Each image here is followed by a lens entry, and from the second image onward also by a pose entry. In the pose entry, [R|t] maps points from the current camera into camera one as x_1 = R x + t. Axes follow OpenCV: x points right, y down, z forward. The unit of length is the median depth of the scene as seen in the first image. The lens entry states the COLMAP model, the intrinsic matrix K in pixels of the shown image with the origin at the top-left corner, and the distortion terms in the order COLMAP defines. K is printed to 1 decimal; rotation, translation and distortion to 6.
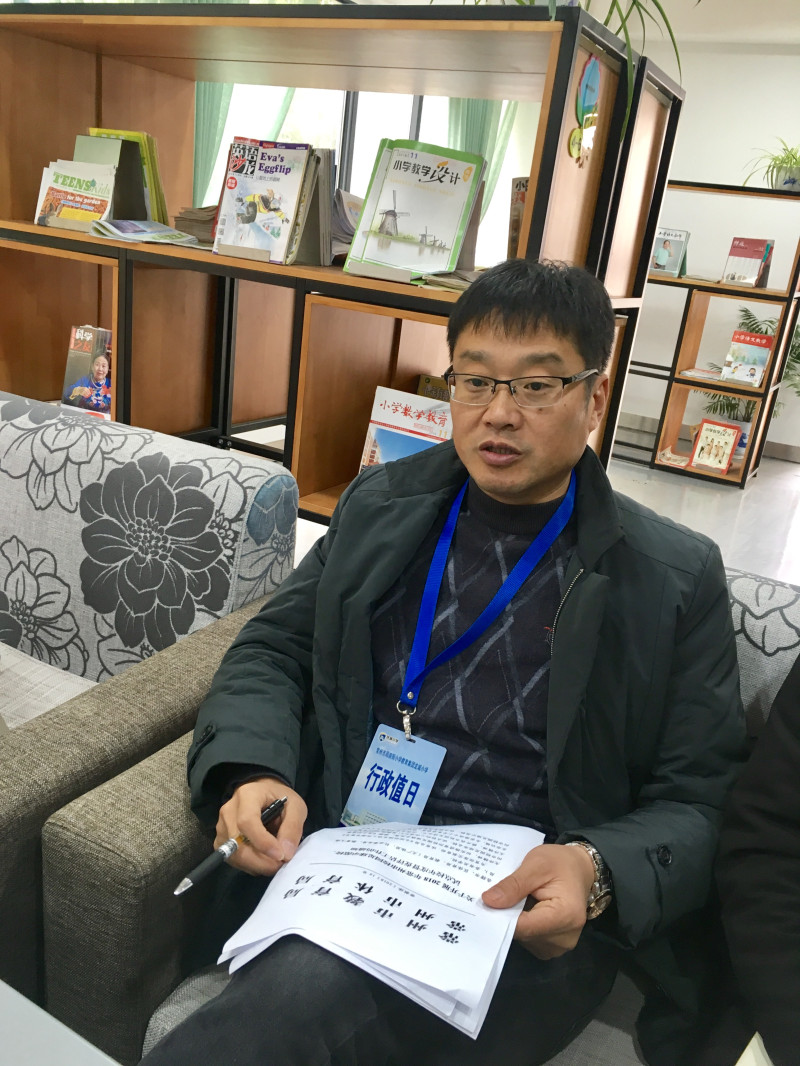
lens RADIAL K [[928.4, 0, 400.0], [0, 928.4, 533.0], [0, 0, 1]] dist [0.035044, -0.007499]
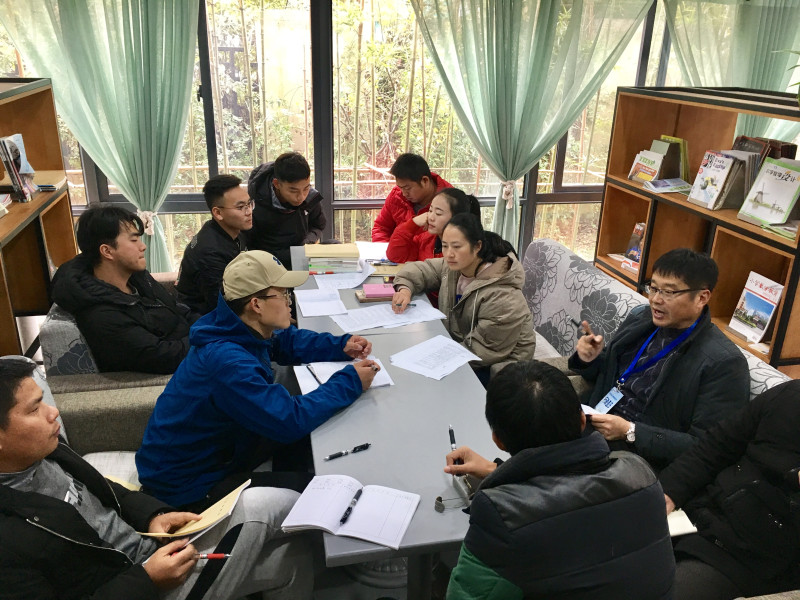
lens RADIAL K [[696.7, 0, 400.0], [0, 696.7, 300.0], [0, 0, 1]] dist [0.035044, -0.007499]
pose [[0.663478, 0.174210, -0.727632, 0.647825], [-0.189900, 0.979879, 0.061446, -0.049255], [0.723696, 0.097409, 0.683210, -0.649574]]
